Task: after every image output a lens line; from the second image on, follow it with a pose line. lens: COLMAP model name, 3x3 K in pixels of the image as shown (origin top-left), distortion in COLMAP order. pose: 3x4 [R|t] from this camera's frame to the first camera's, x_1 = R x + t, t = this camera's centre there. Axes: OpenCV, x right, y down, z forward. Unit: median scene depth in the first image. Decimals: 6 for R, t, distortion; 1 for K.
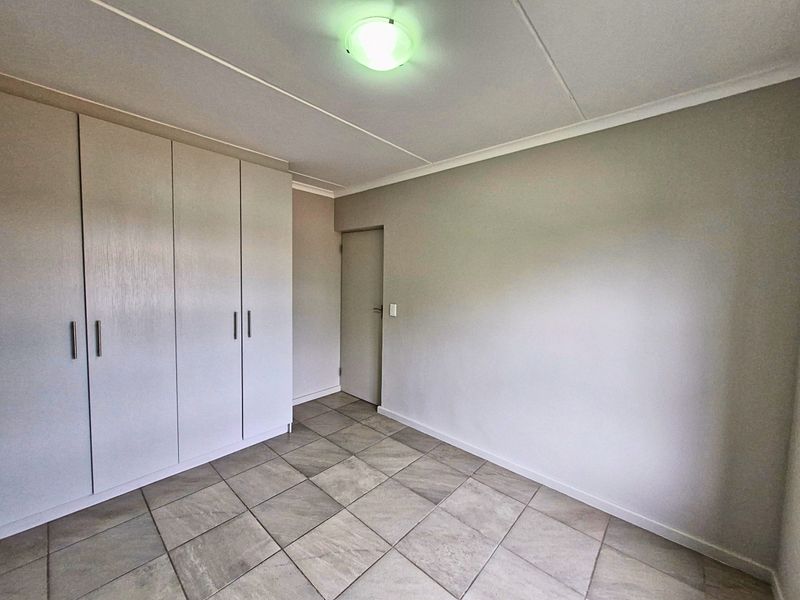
lens RADIAL K [[313.3, 0, 403.1], [0, 313.3, 296.3], [0, 0, 1]] dist [0.000125, -0.000341]
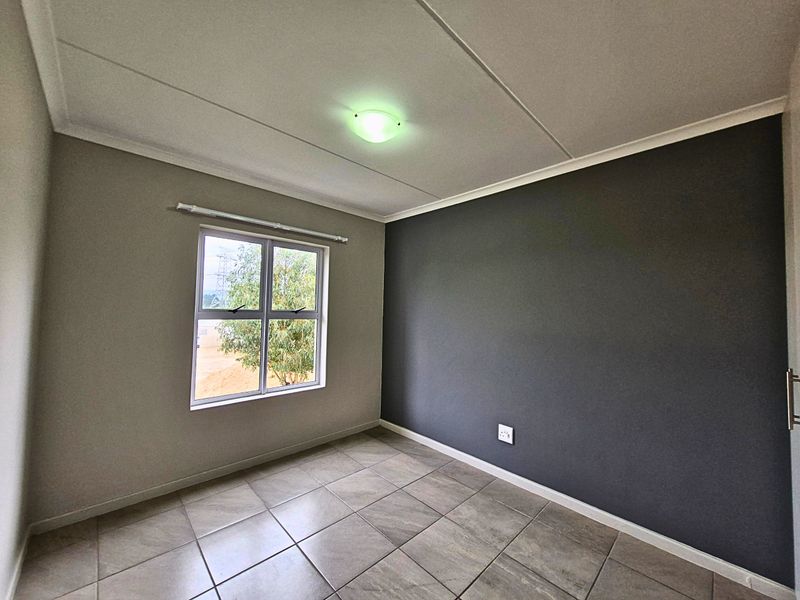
lens RADIAL K [[313.3, 0, 403.1], [0, 313.3, 296.3], [0, 0, 1]] dist [0.000125, -0.000341]
pose [[-0.996605, -0.038759, 0.072637, -0.251014], [-0.036733, 0.998903, 0.029035, -0.069597], [-0.073683, 0.026268, -0.996936, 1.811440]]
